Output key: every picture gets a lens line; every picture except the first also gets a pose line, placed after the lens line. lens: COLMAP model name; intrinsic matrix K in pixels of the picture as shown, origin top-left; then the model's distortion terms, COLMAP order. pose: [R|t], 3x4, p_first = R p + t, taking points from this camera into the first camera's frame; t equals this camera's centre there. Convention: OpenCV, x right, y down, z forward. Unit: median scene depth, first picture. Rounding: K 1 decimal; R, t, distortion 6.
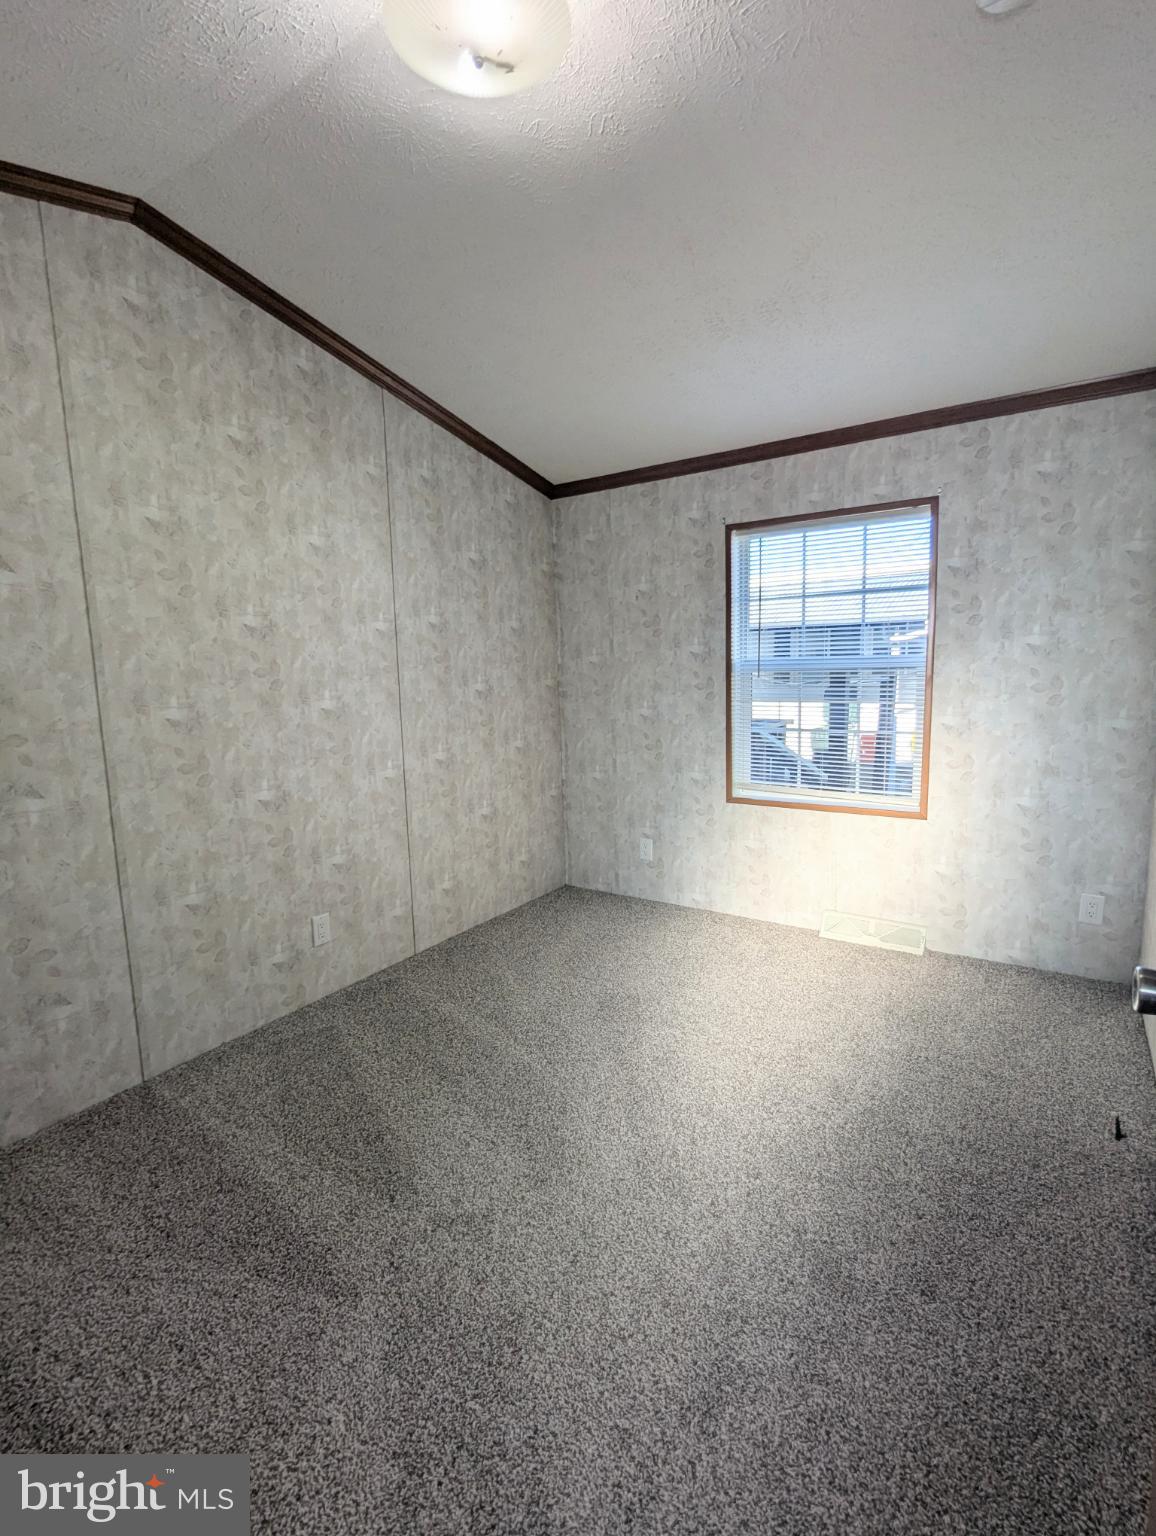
lens RADIAL K [[730.8, 0, 581.4], [0, 730.8, 766.2], [0, 0, 1]] dist [-0.001163, 0.000265]
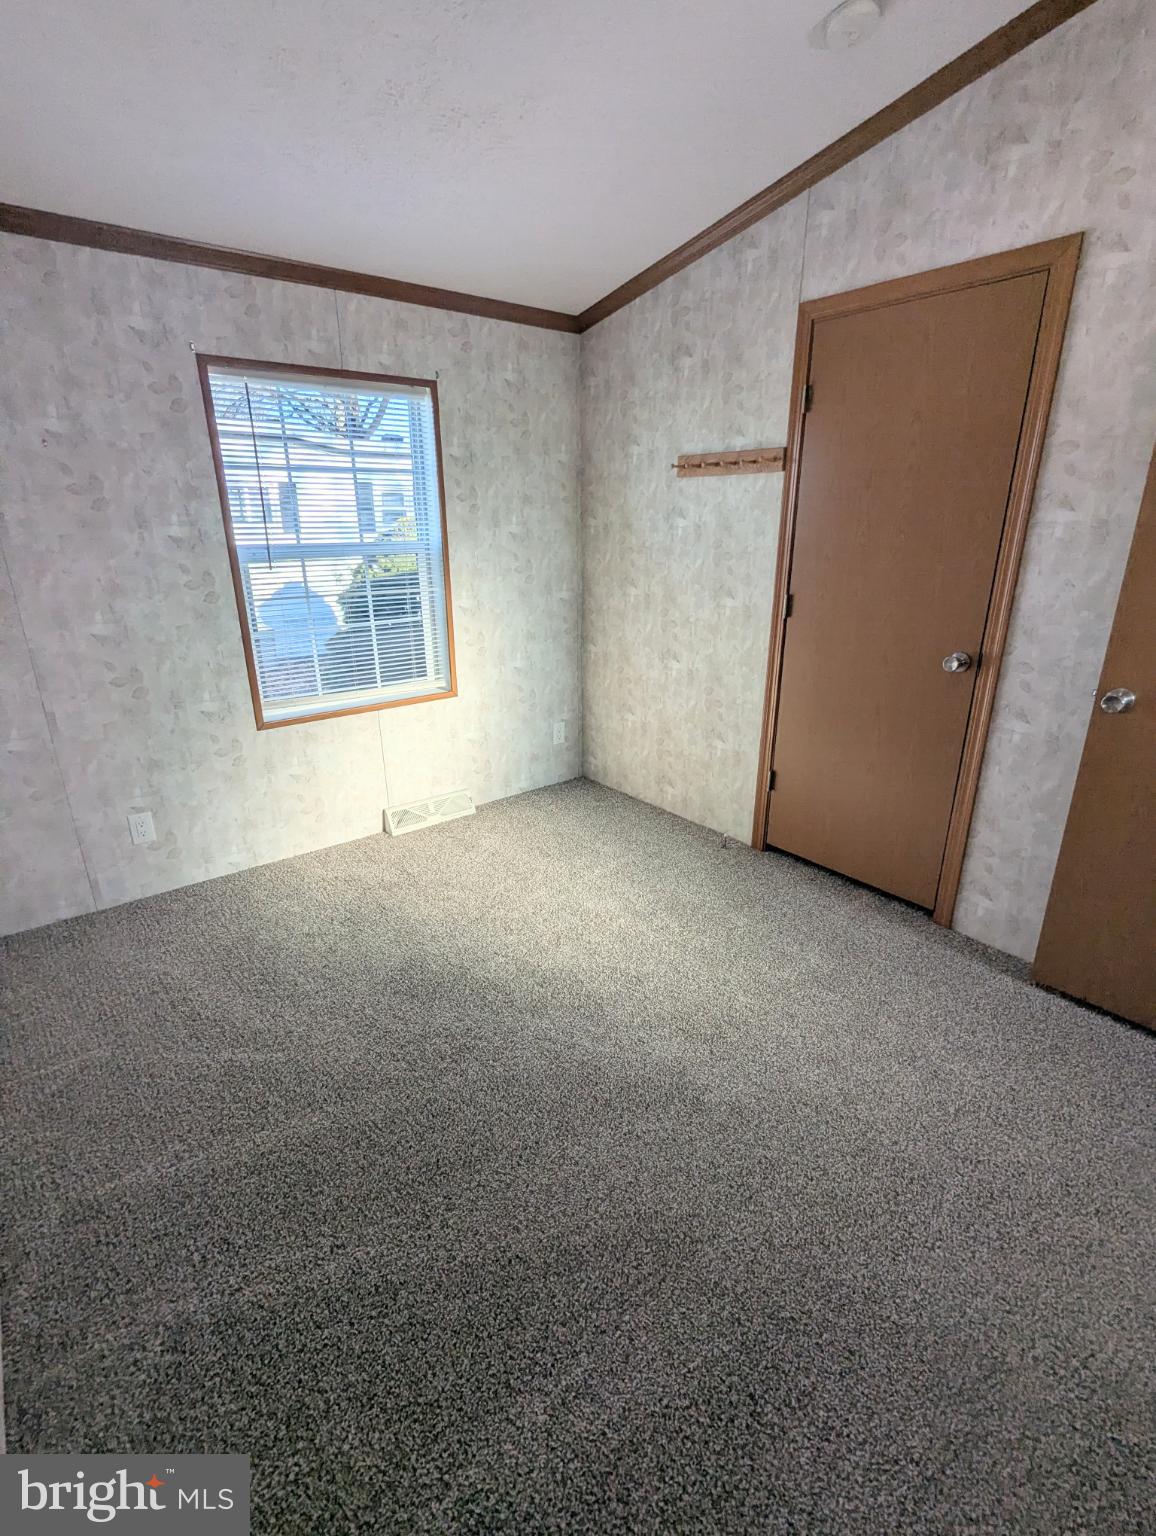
lens RADIAL K [[730.8, 0, 581.4], [0, 730.8, 766.2], [0, 0, 1]] dist [-0.001163, 0.000265]
pose [[0.298791, -0.286730, 0.910225, -0.516553], [0.128878, 0.957182, 0.259217, -0.089050], [-0.945576, 0.039857, 0.322951, 0.481310]]
